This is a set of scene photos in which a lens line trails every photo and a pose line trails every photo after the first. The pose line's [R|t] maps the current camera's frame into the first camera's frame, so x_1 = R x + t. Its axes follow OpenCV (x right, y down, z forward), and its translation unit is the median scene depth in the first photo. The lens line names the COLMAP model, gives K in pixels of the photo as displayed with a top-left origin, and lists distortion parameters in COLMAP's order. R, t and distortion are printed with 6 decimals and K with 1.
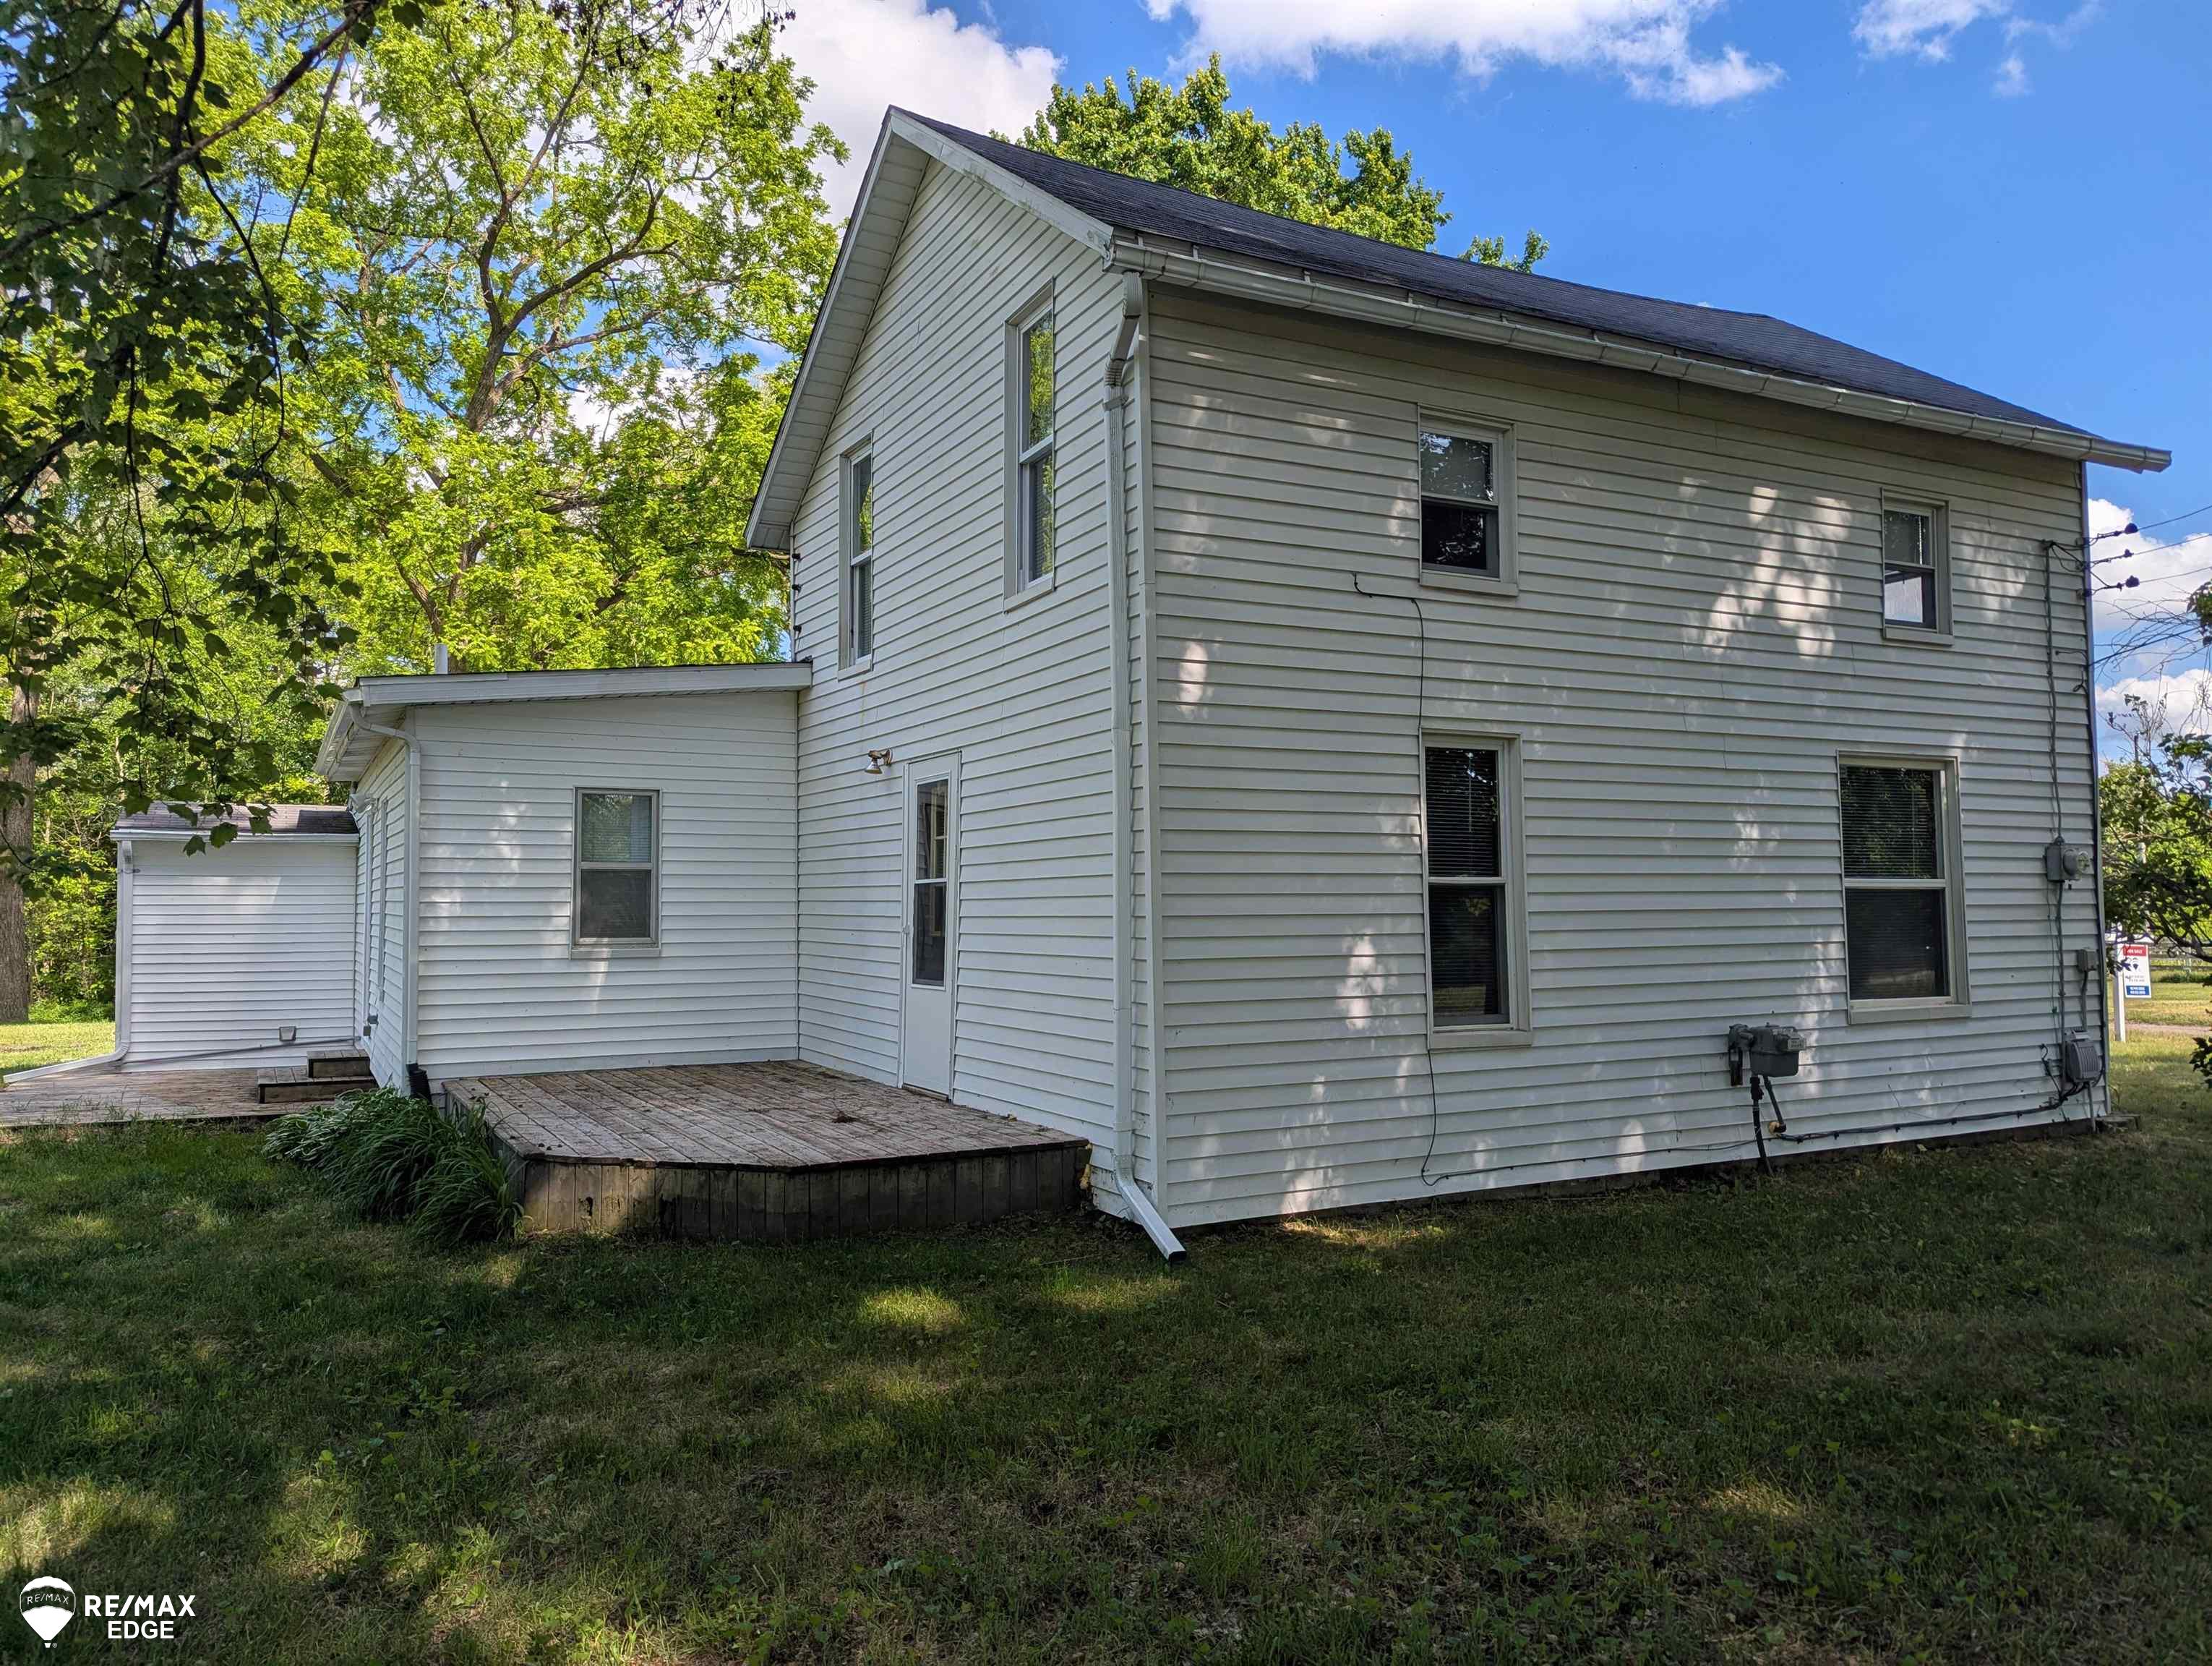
lens RADIAL K [[1568.3, 0, 1103.5], [0, 1568.3, 856.0], [0, 0, 1]] dist [0.021406, 0.004684]
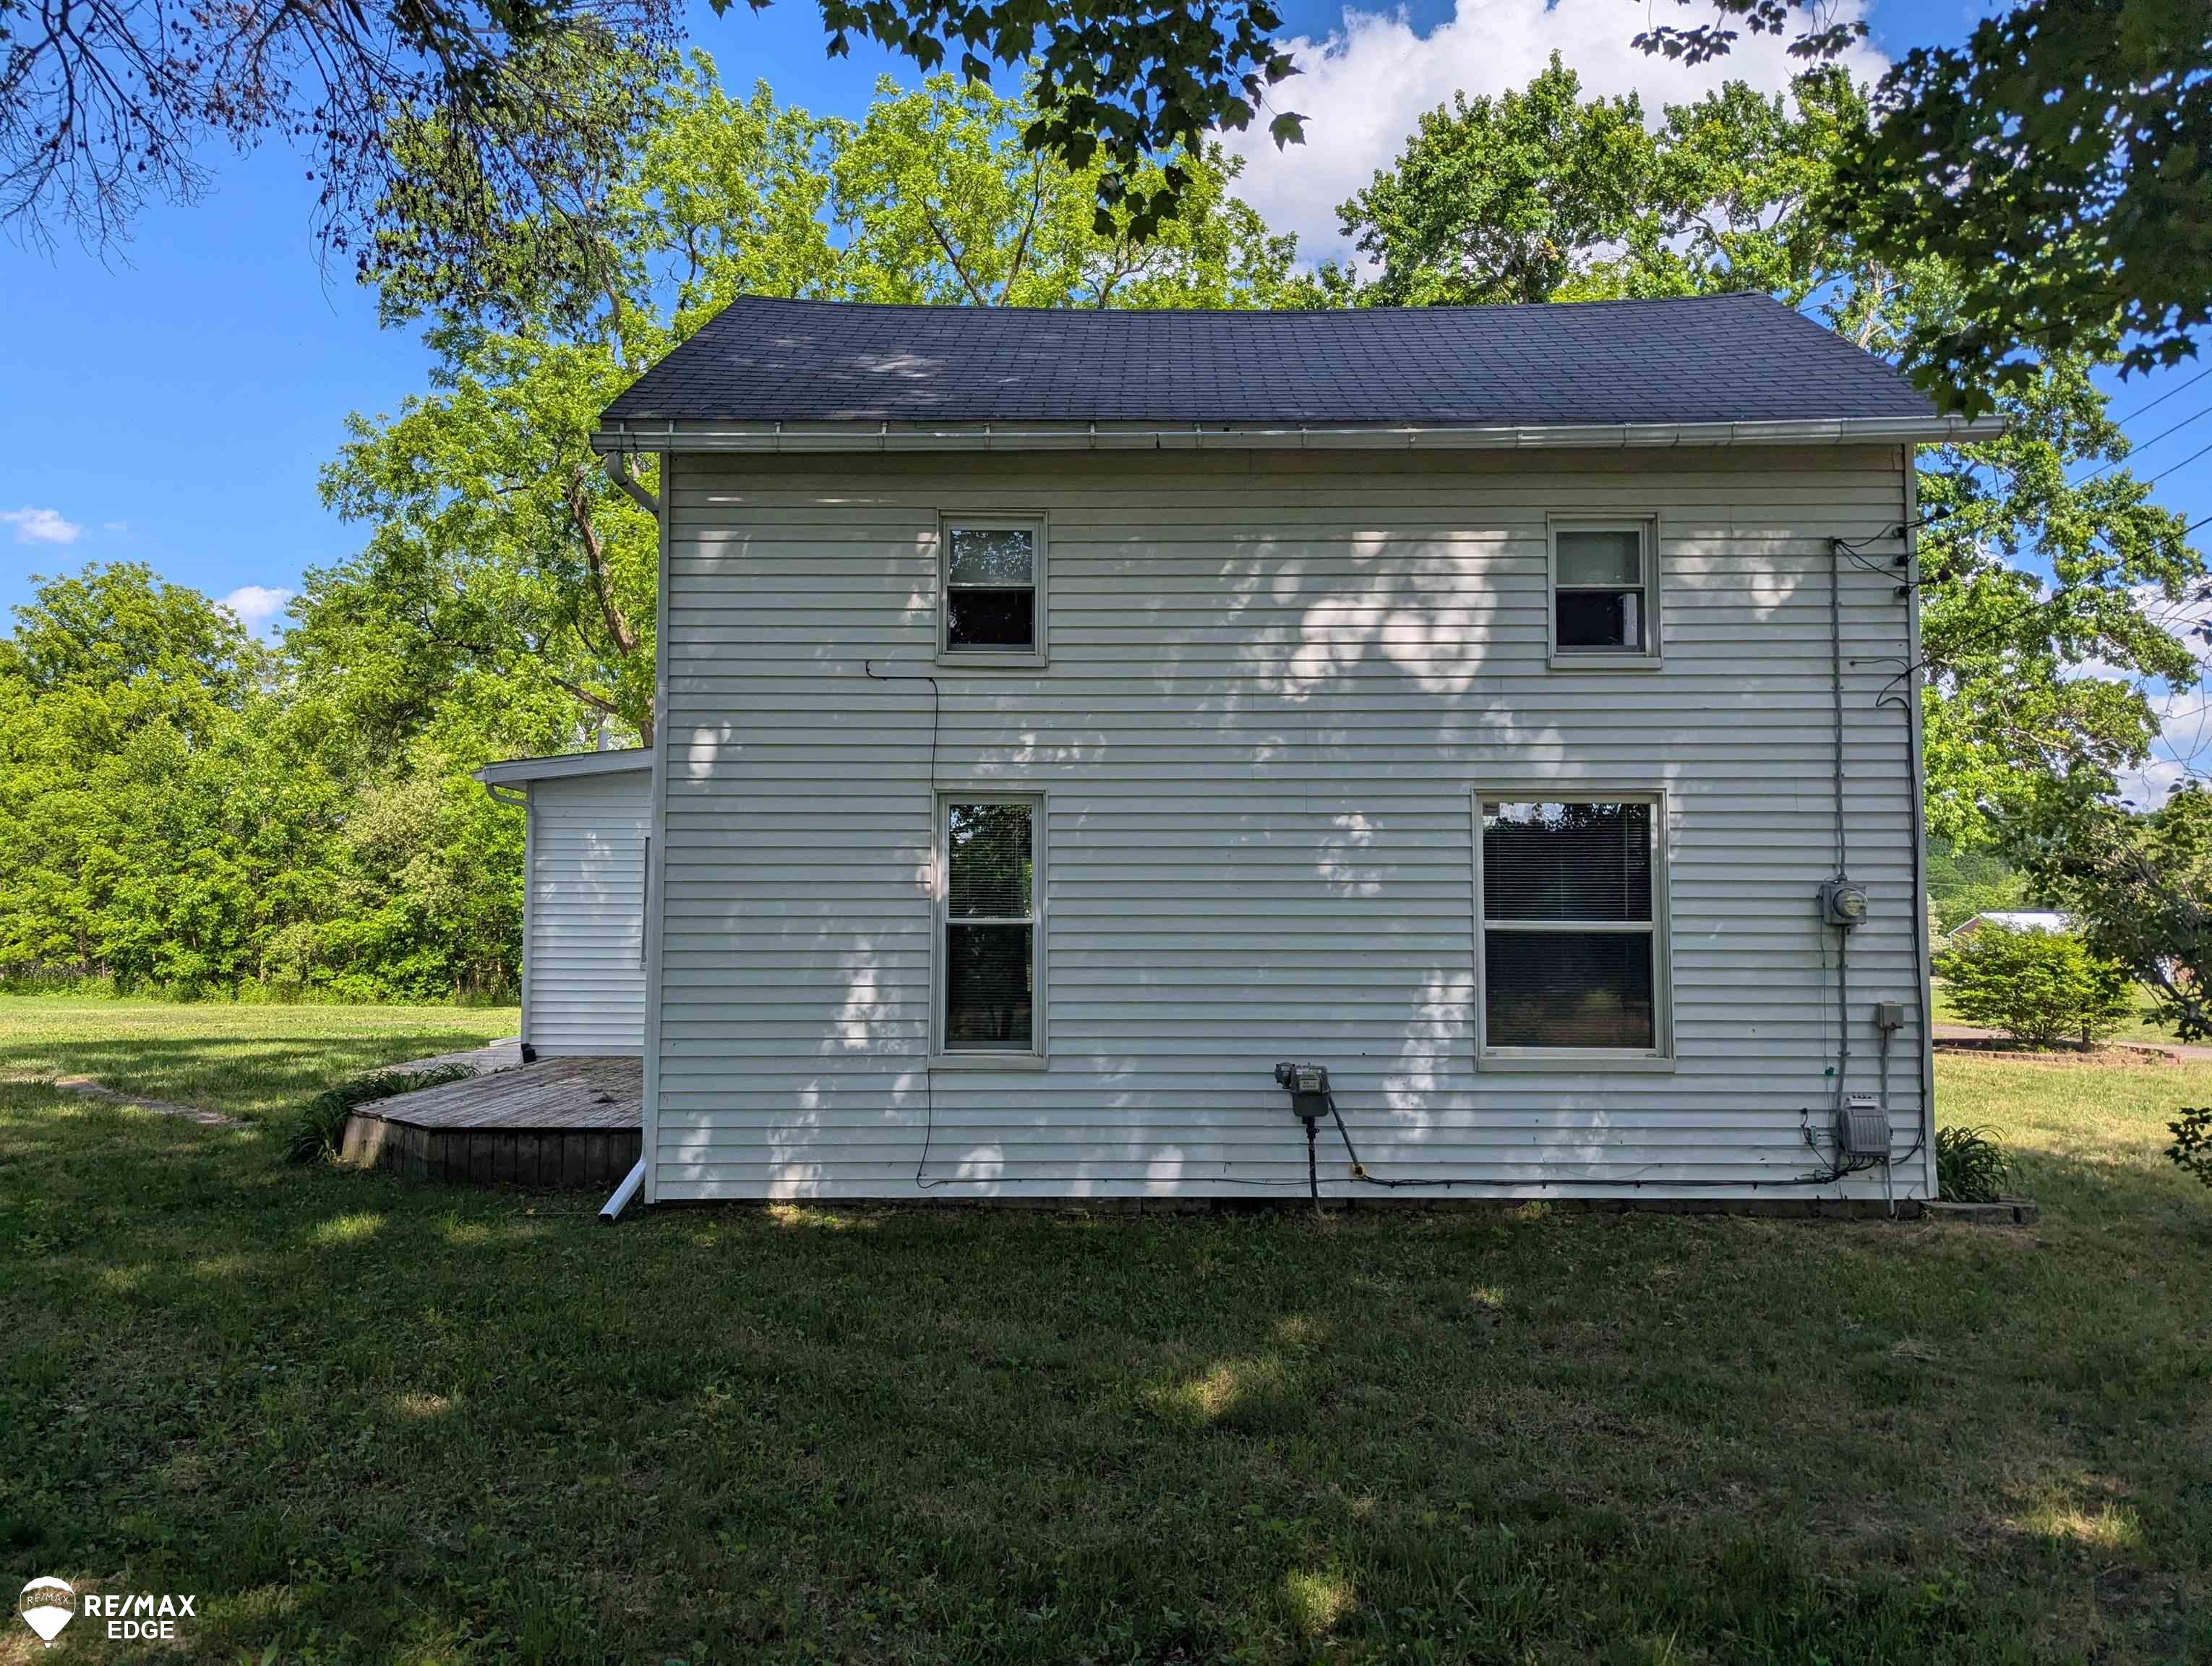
lens RADIAL K [[1566.8, 0, 1111.6], [0, 1566.8, 838.9], [0, 0, 1]] dist [0.069781, -0.063652]
pose [[0.885647, -0.013699, -0.464157, 0.737820], [0.005731, 0.999811, -0.018574, -0.019742], [0.464324, 0.013790, 0.885558, 0.035878]]
